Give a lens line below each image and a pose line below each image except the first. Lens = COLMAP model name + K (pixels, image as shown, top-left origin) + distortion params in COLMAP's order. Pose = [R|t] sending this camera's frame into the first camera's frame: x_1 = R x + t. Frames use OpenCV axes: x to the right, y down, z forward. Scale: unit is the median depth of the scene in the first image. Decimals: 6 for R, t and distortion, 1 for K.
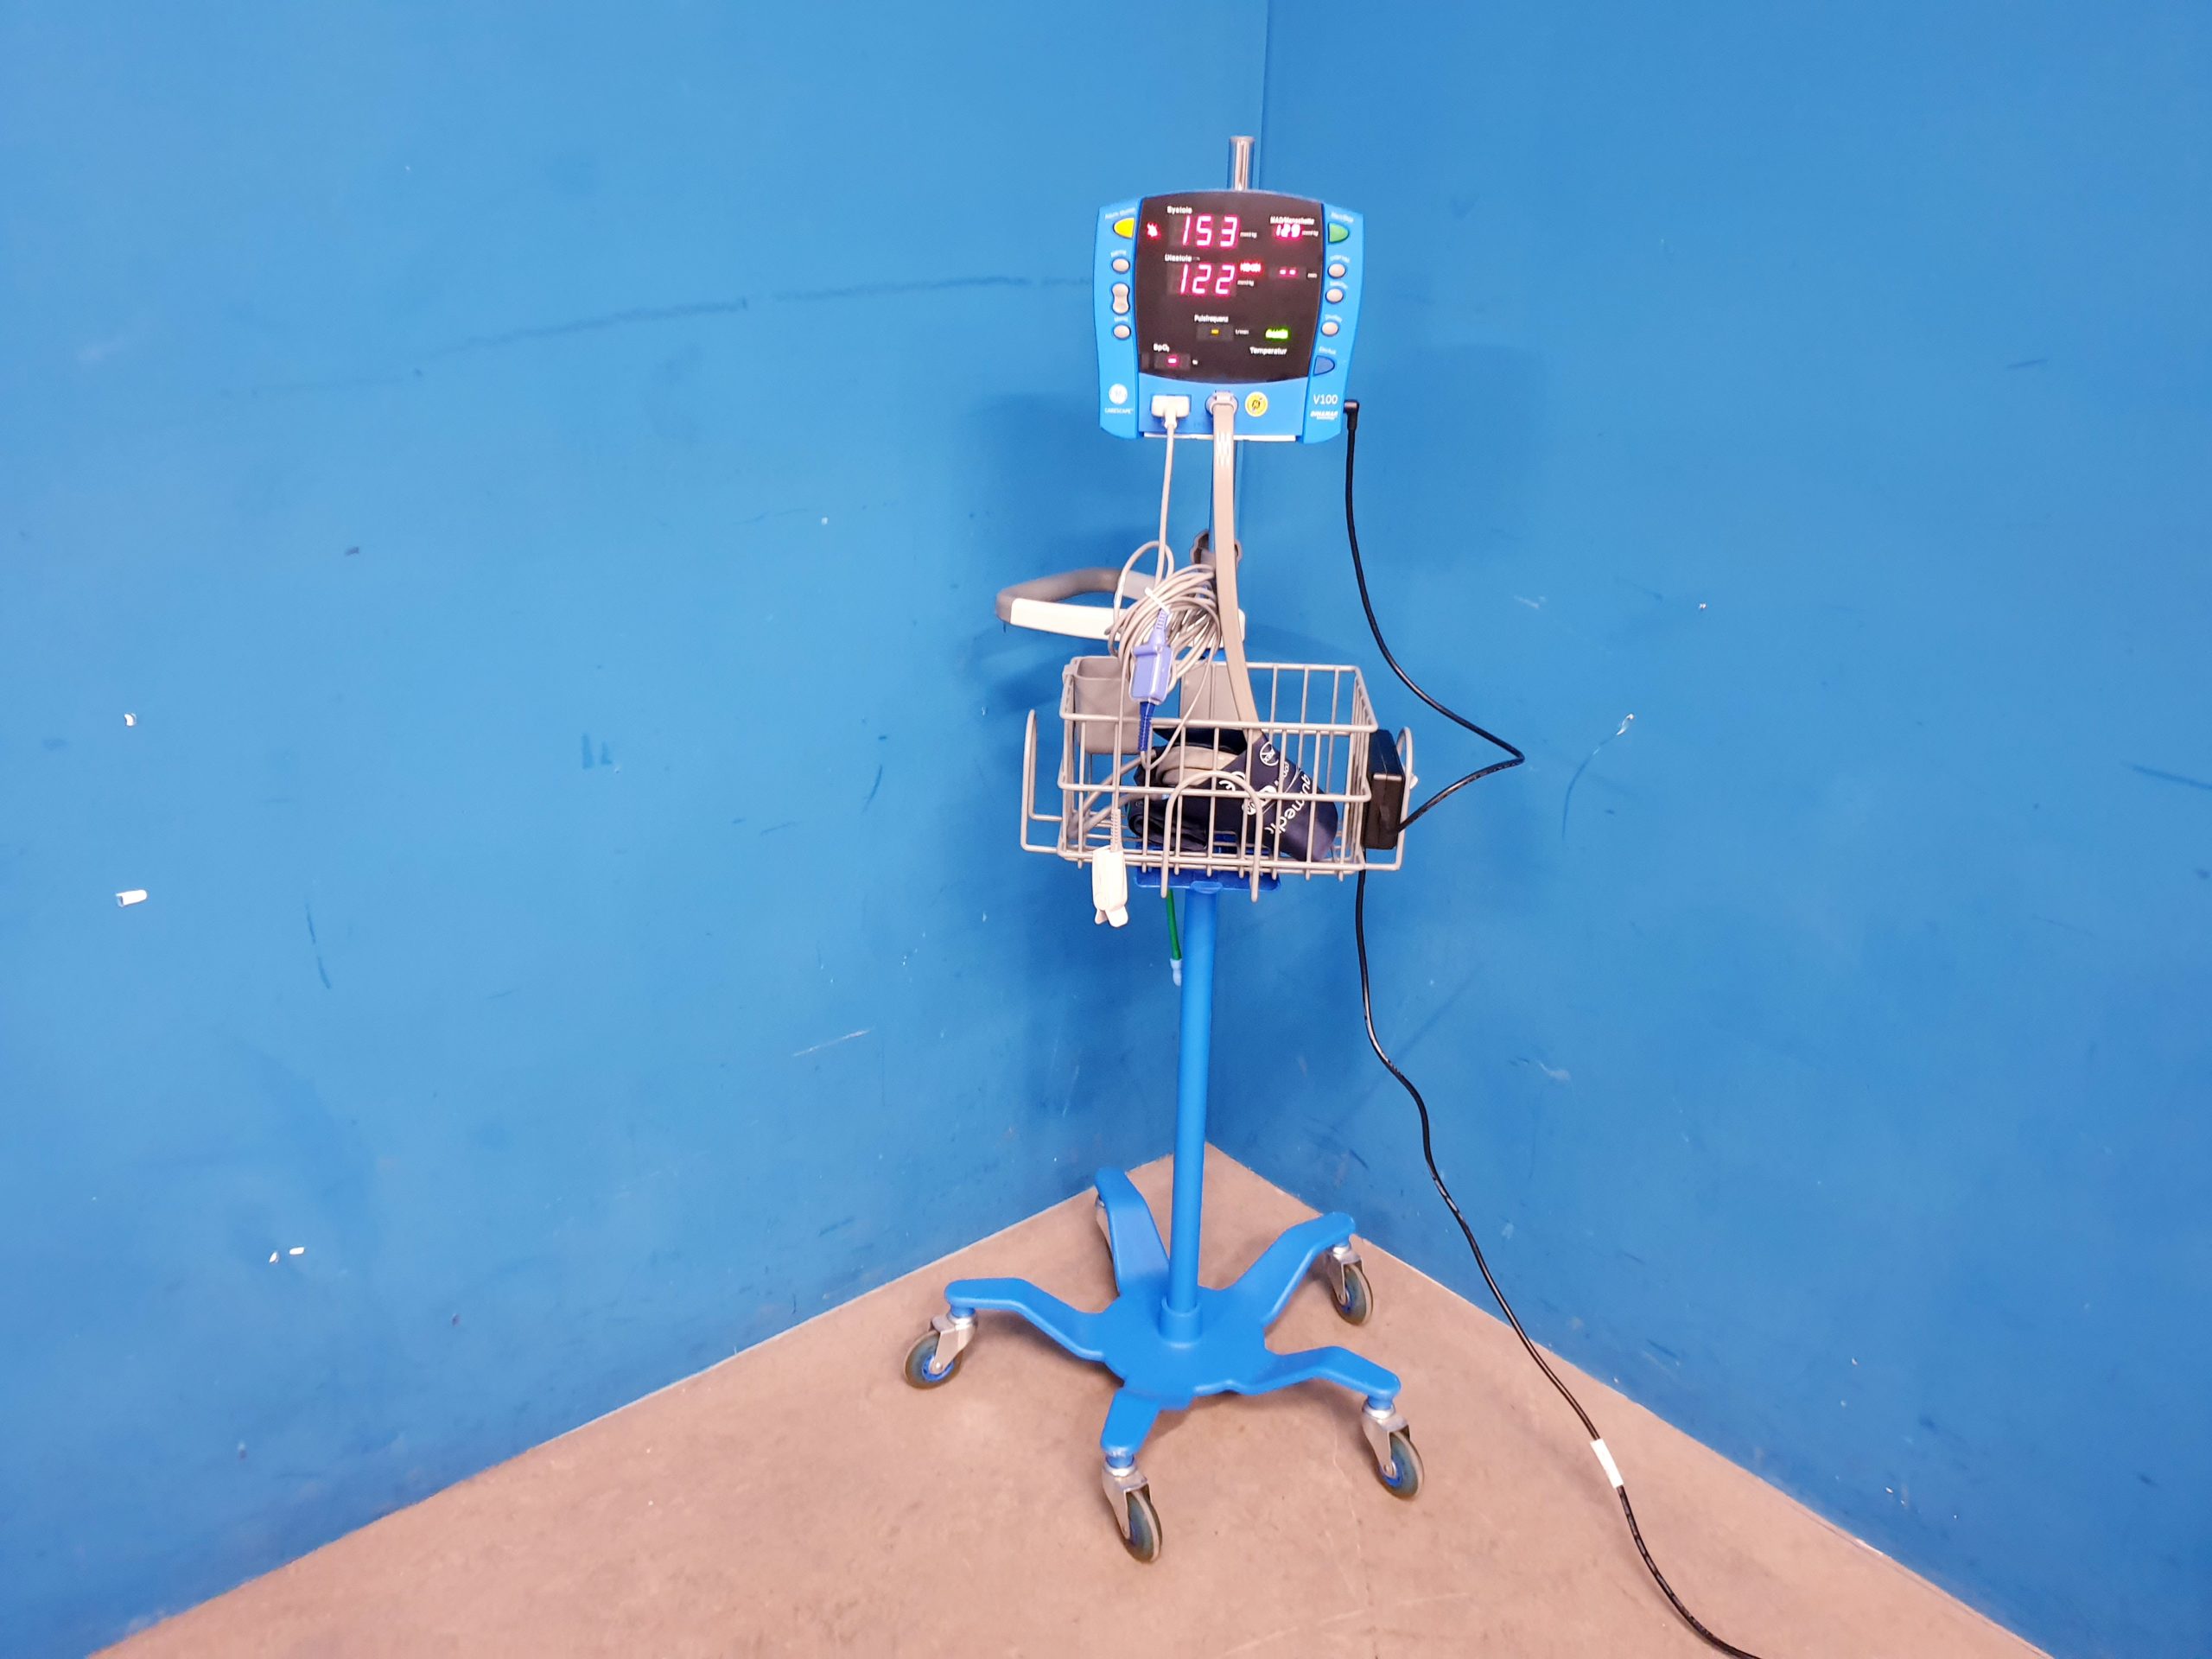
lens RADIAL K [[1661.4, 0, 1096.8], [0, 1661.4, 814.4], [0, 0, 1]] dist [-0.005080, 0.038420]
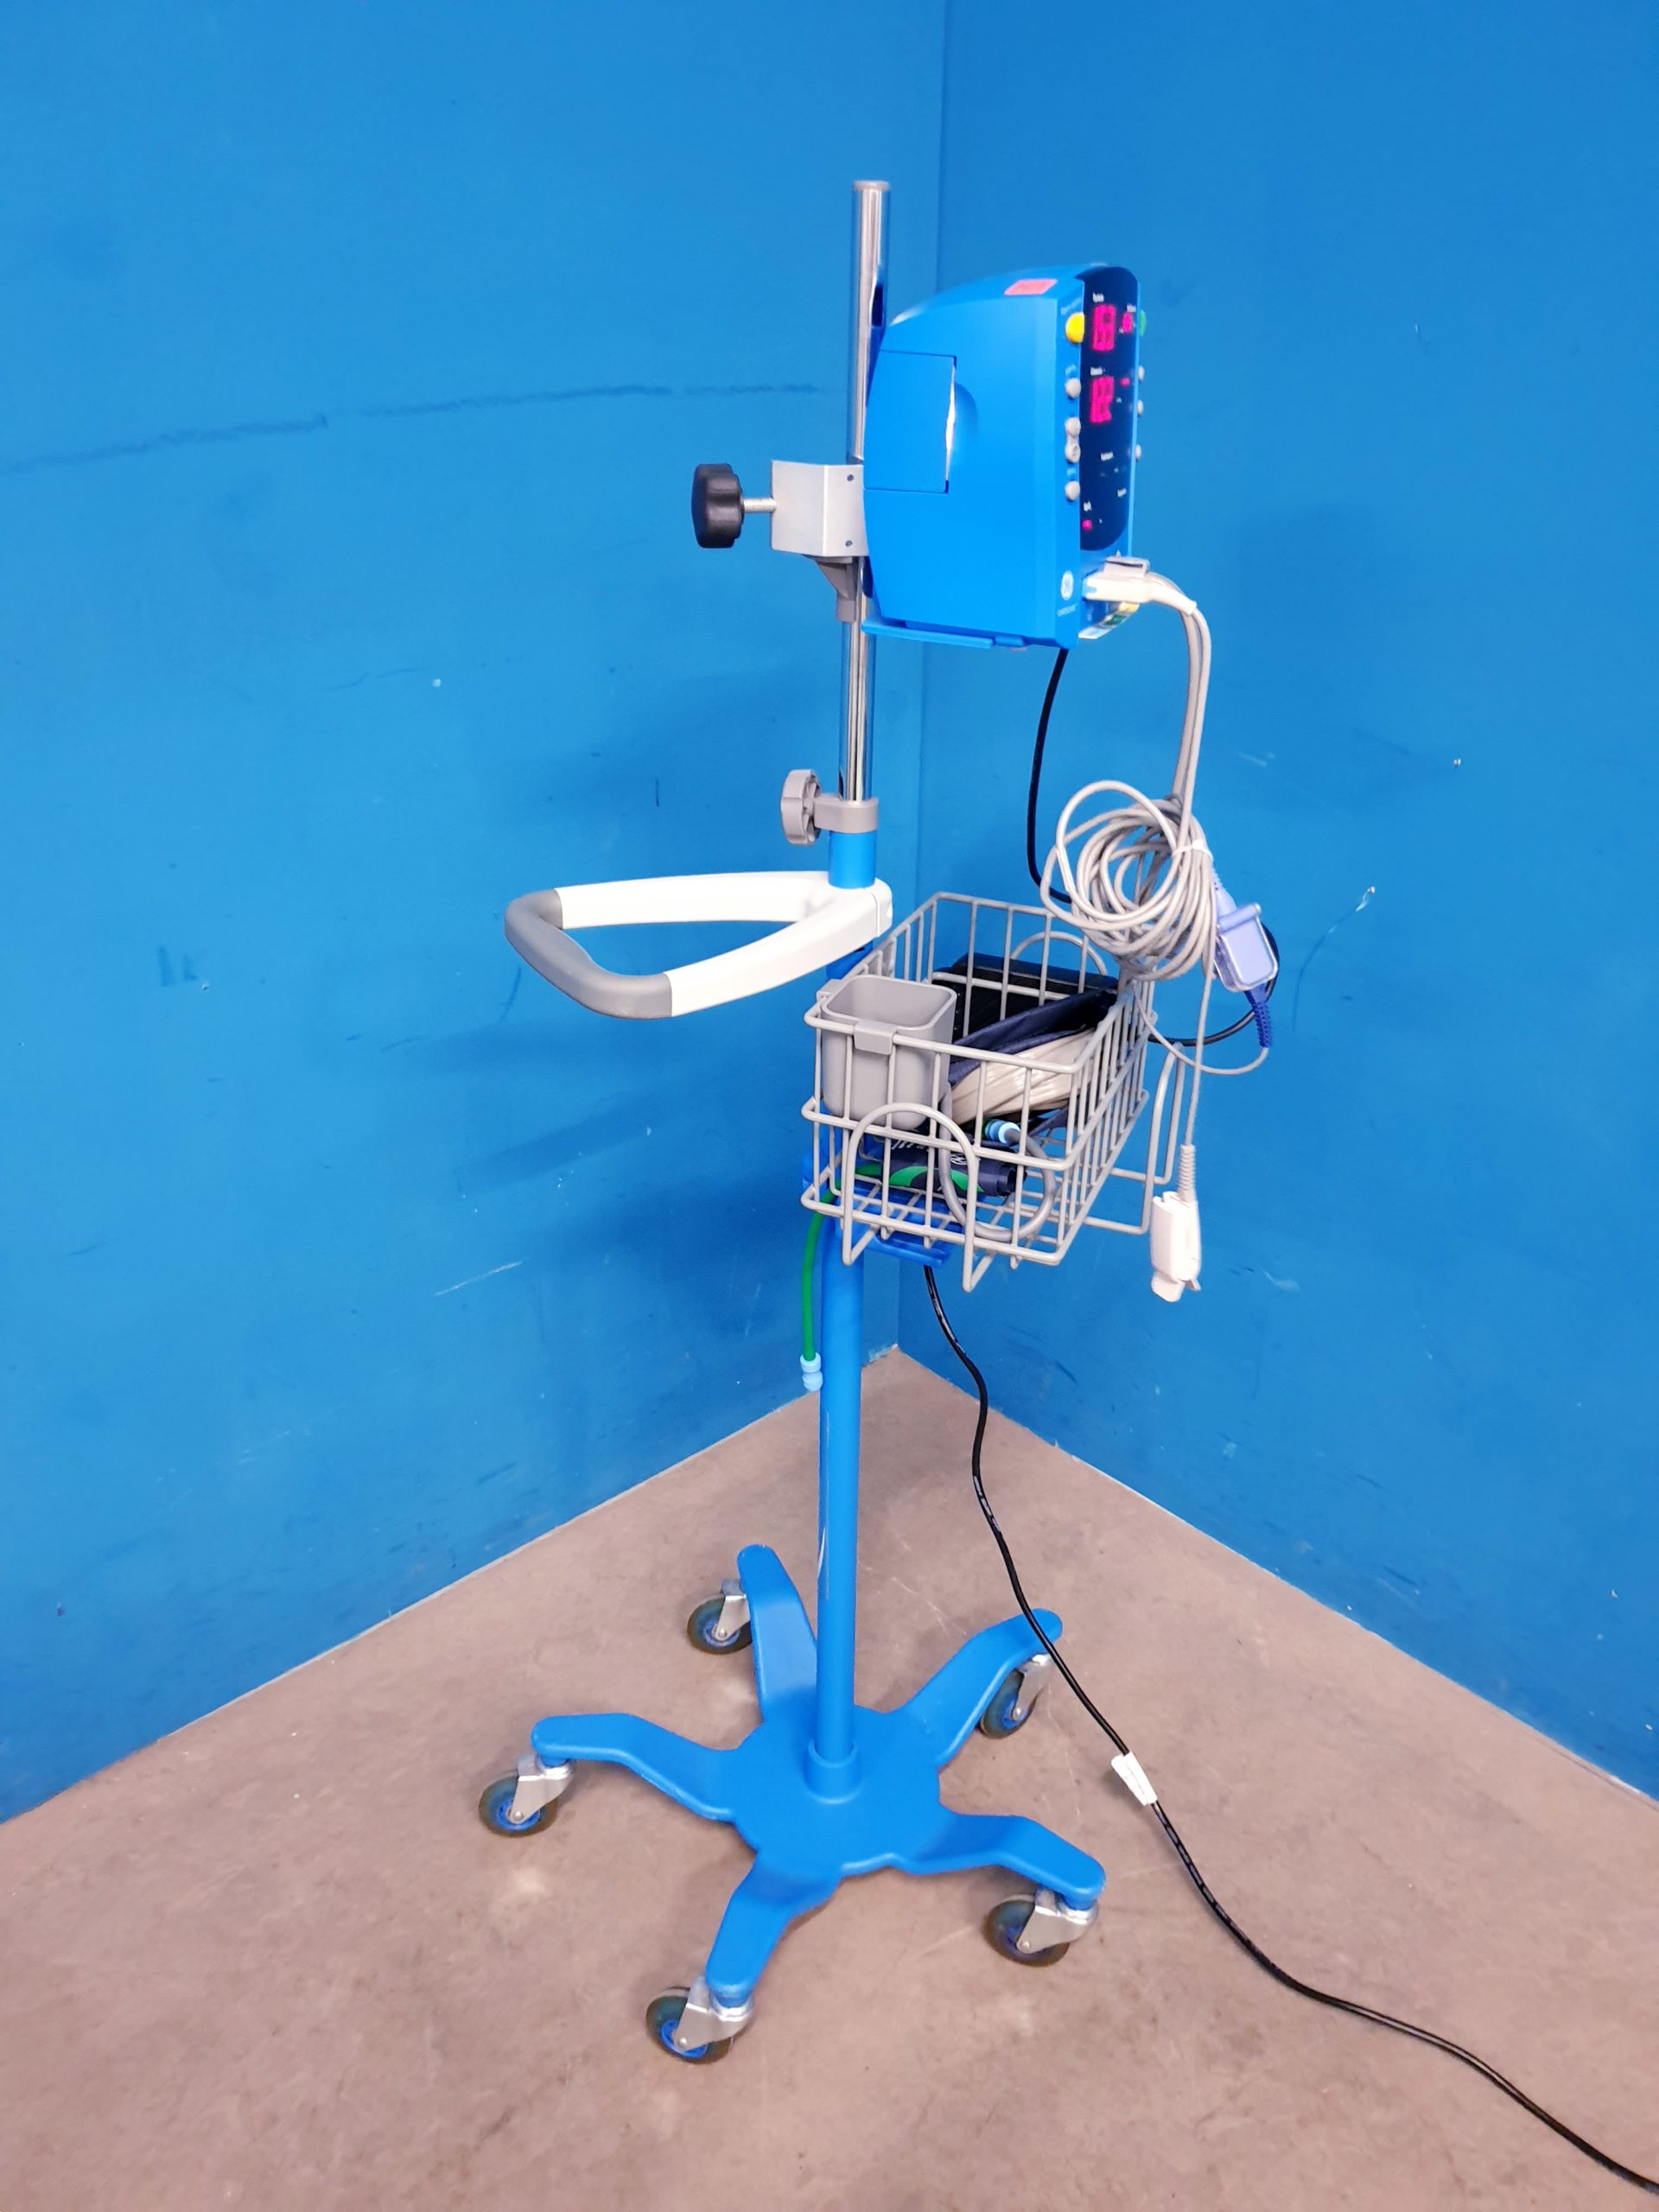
lens RADIAL K [[1661.4, 0, 835.1], [0, 1661.4, 1102.8], [0, 0, 1]] dist [-0.005080, 0.038420]
pose [[0.999106, -0.029496, 0.030285, 0.007495], [0.026824, 0.996008, 0.085140, -0.028448], [-0.032675, -0.084251, 0.995909, 0.120400]]
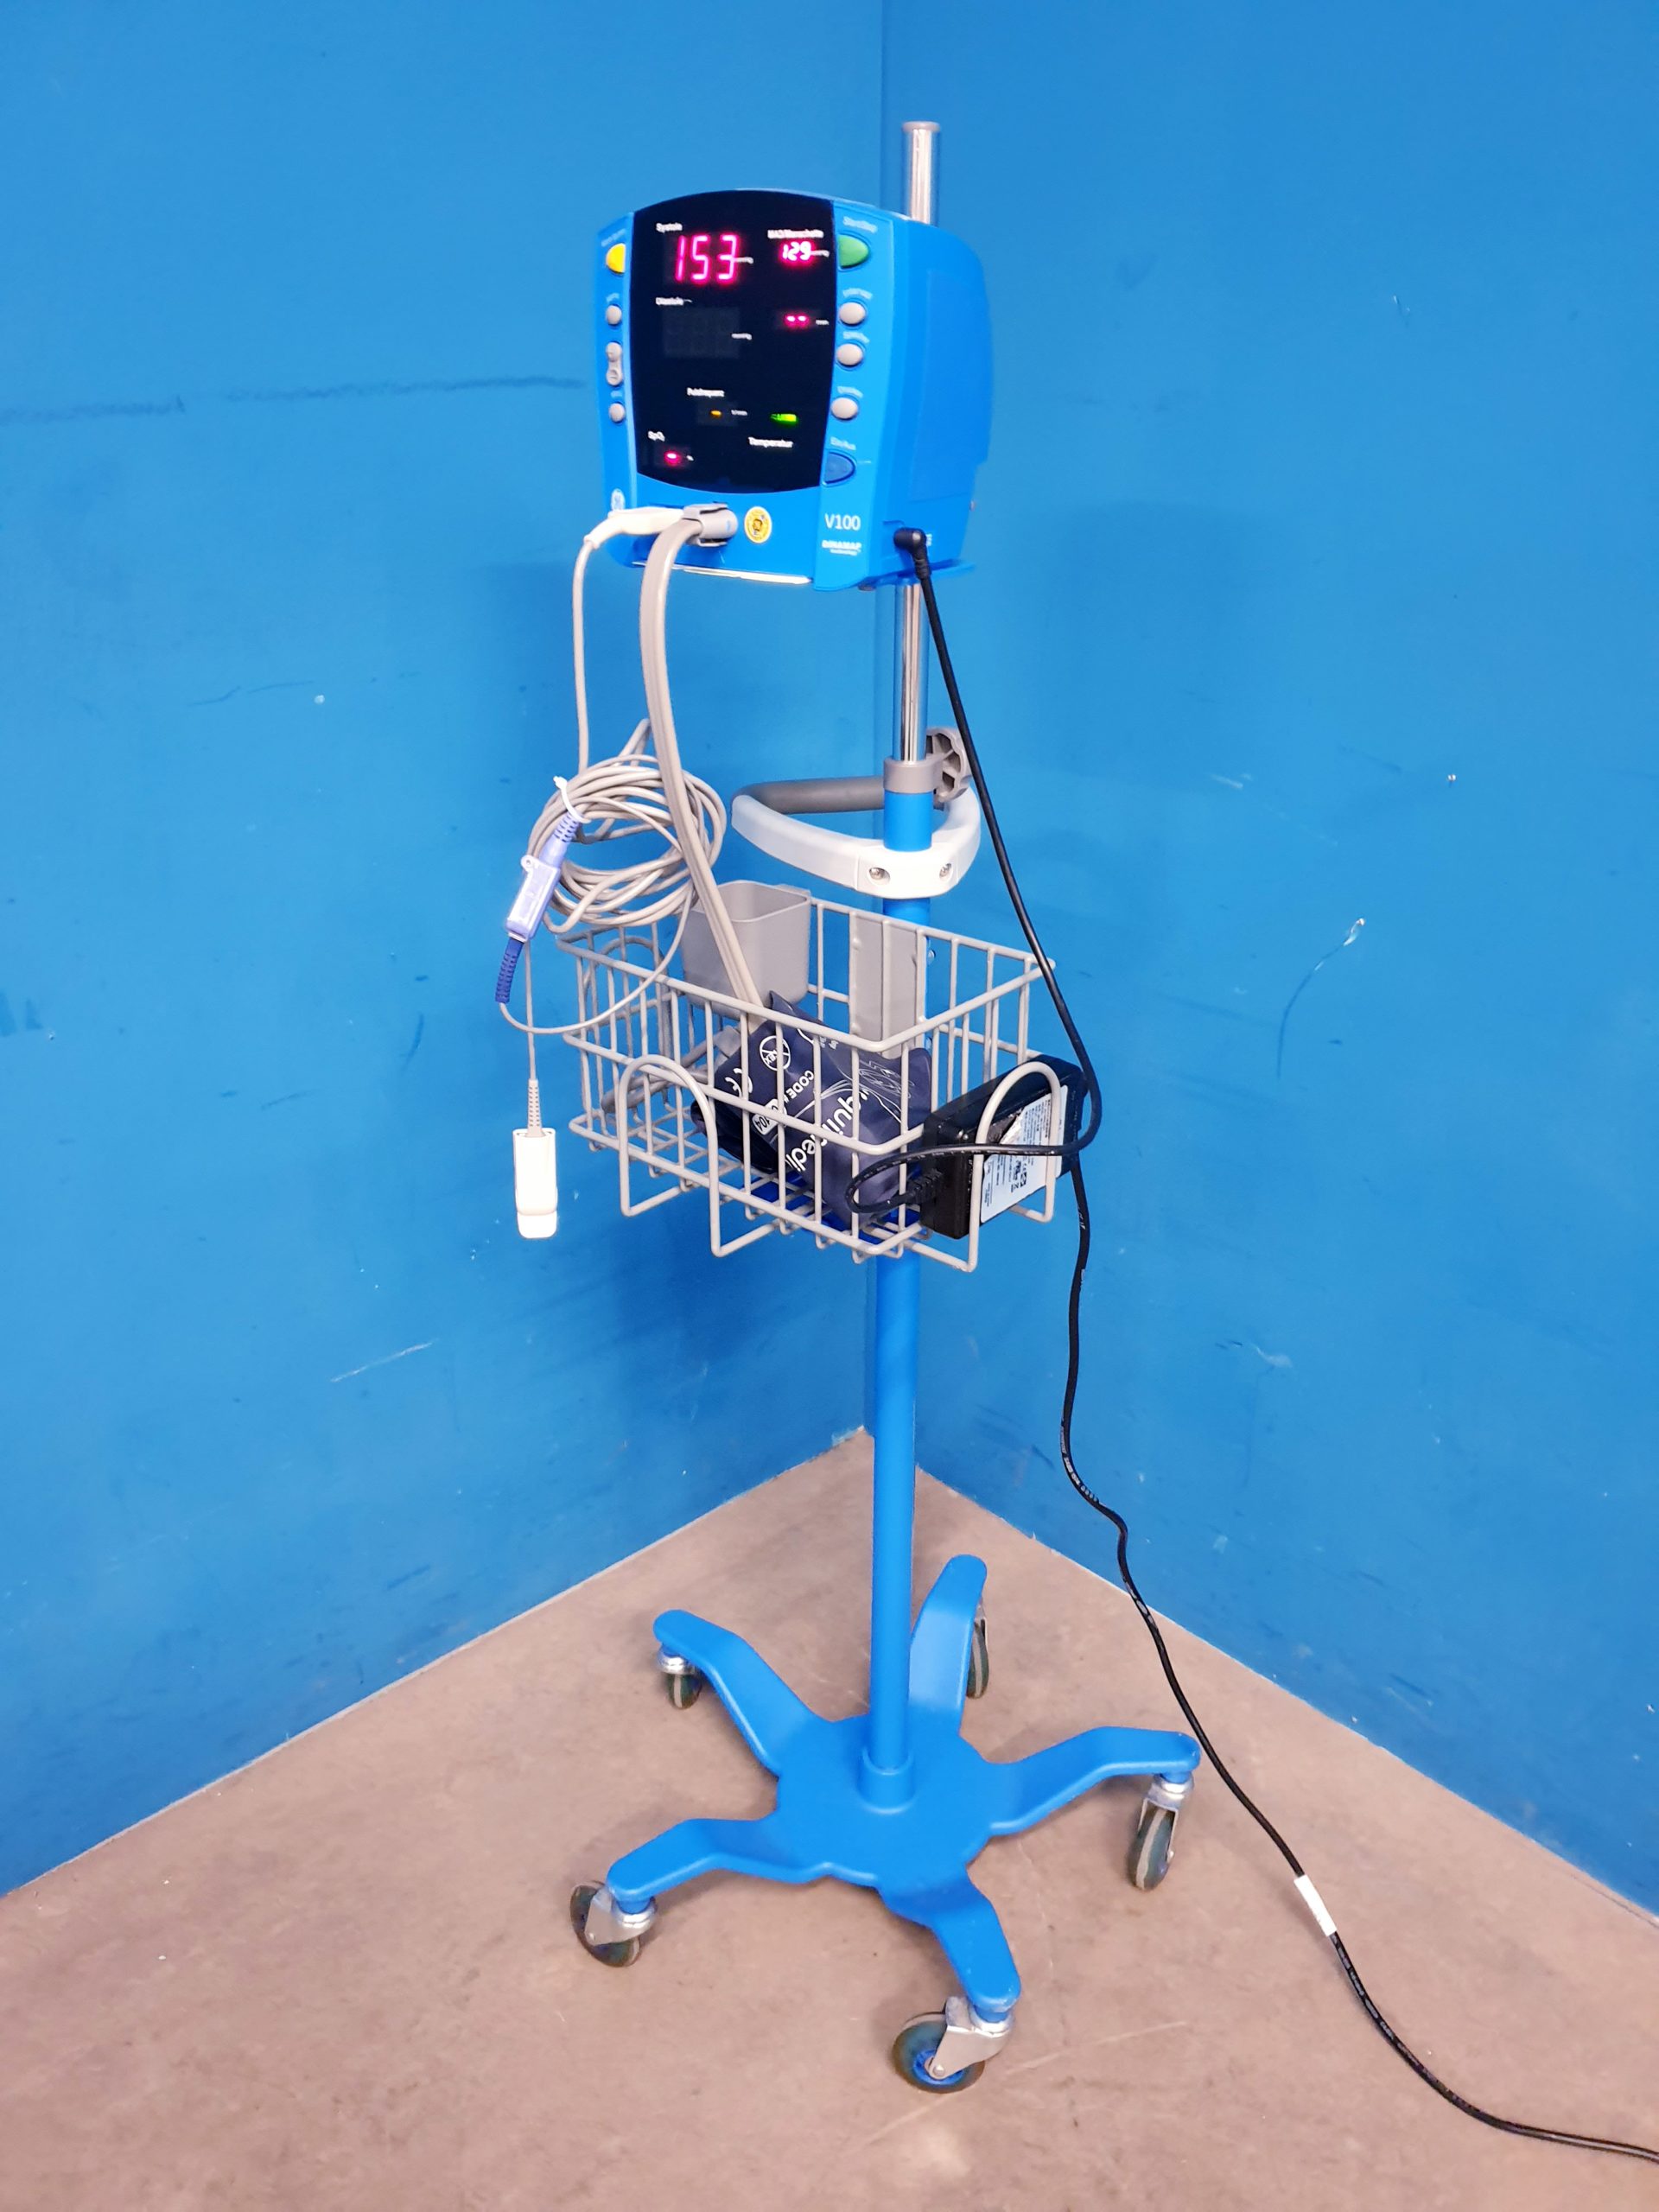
lens RADIAL K [[1661.4, 0, 846.3], [0, 1661.4, 1103.6], [0, 0, 1]] dist [-0.005080, 0.038420]
pose [[0.998826, -0.035499, 0.032951, 0.045059], [0.034002, 0.998411, 0.044940, -0.016039], [-0.034494, -0.043766, 0.998446, 0.205694]]
